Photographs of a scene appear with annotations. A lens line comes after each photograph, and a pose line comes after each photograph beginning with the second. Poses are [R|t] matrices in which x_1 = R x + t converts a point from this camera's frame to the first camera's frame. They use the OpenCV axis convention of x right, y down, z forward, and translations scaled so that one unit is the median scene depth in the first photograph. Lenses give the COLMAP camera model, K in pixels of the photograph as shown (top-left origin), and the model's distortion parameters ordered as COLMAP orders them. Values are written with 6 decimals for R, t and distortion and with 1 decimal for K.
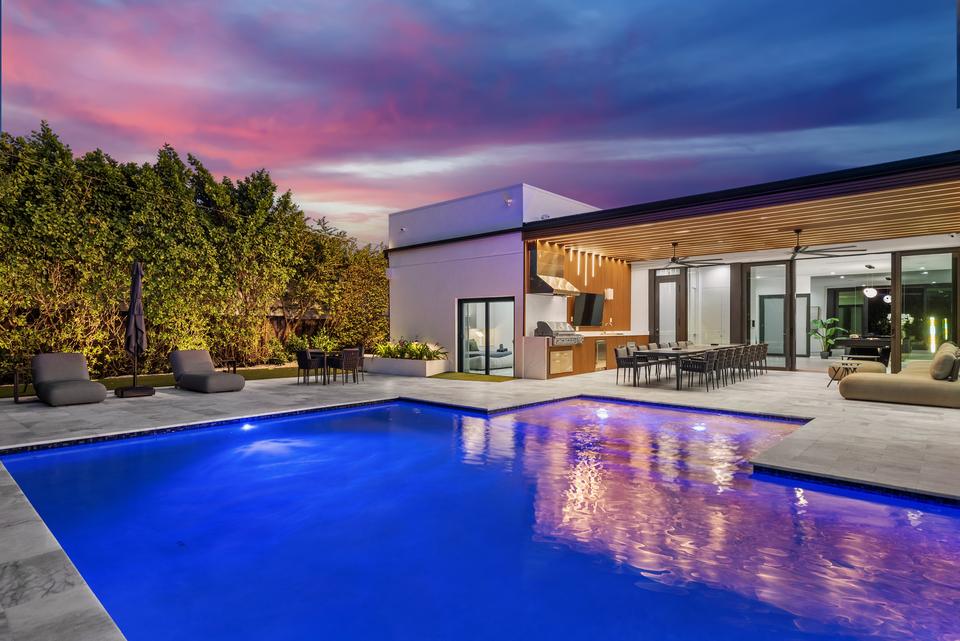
lens RADIAL K [[522.5, 0, 483.0], [0, 522.5, 323.6], [0, 0, 1]] dist [0.005043, 0.000683]
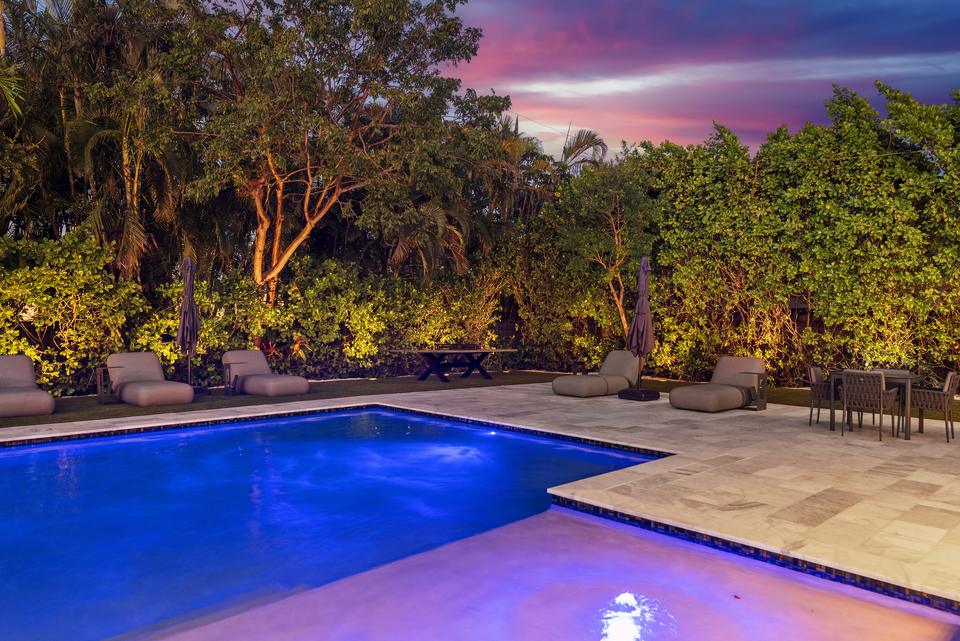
lens RADIAL K [[637.8, 0, 474.0], [0, 637.8, 312.8], [0, 0, 1]] dist [0.014791, -0.013035]
pose [[-0.052721, -0.022034, -0.998366, 0.345338], [-0.004258, 0.999752, -0.021840, 0.006671], [0.998600, 0.003100, -0.052802, 0.538367]]
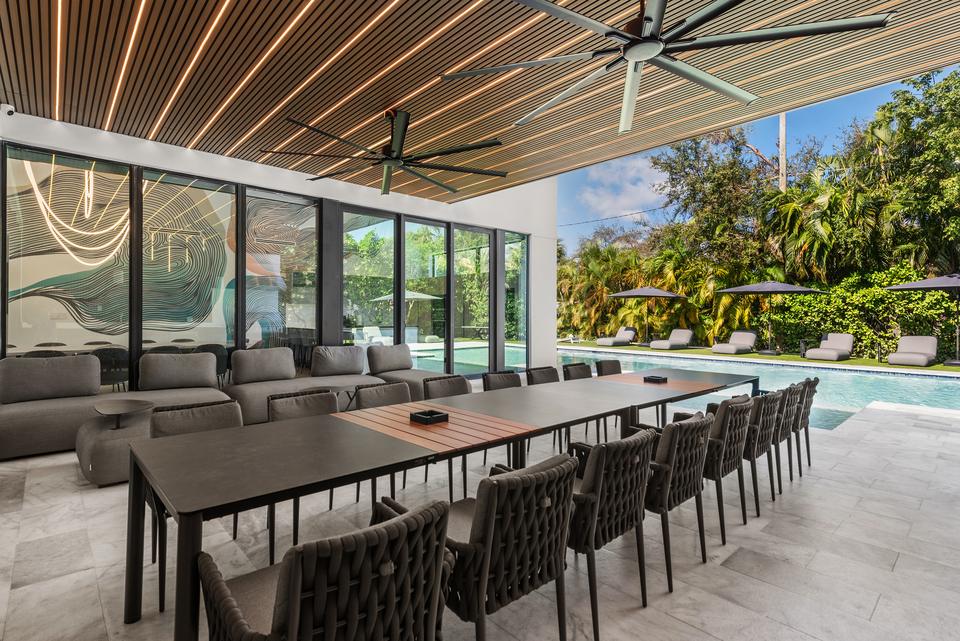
lens RADIAL K [[478.6, 0, 477.9], [0, 478.6, 312.3], [0, 0, 1]] dist [0.027398, -0.001725]
pose [[-0.995754, -0.006540, 0.091818, 0.387344], [-0.007054, 0.999961, -0.005279, 0.003936], [-0.091780, -0.005904, -0.995762, 1.181065]]
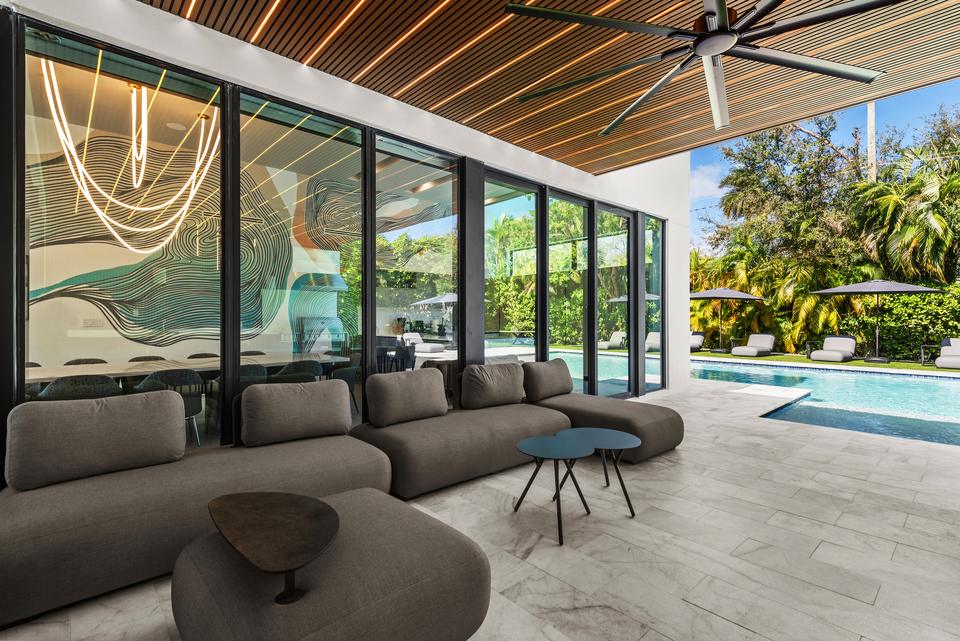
lens RADIAL K [[456.3, 0, 481.5], [0, 456.3, 314.8], [0, 0, 1]] dist [0.014658, -0.000148]
pose [[-0.996621, -0.002869, 0.082087, 0.573926], [-0.003568, 0.999959, -0.008371, 0.004152], [-0.082059, -0.008636, -0.996590, 1.019009]]
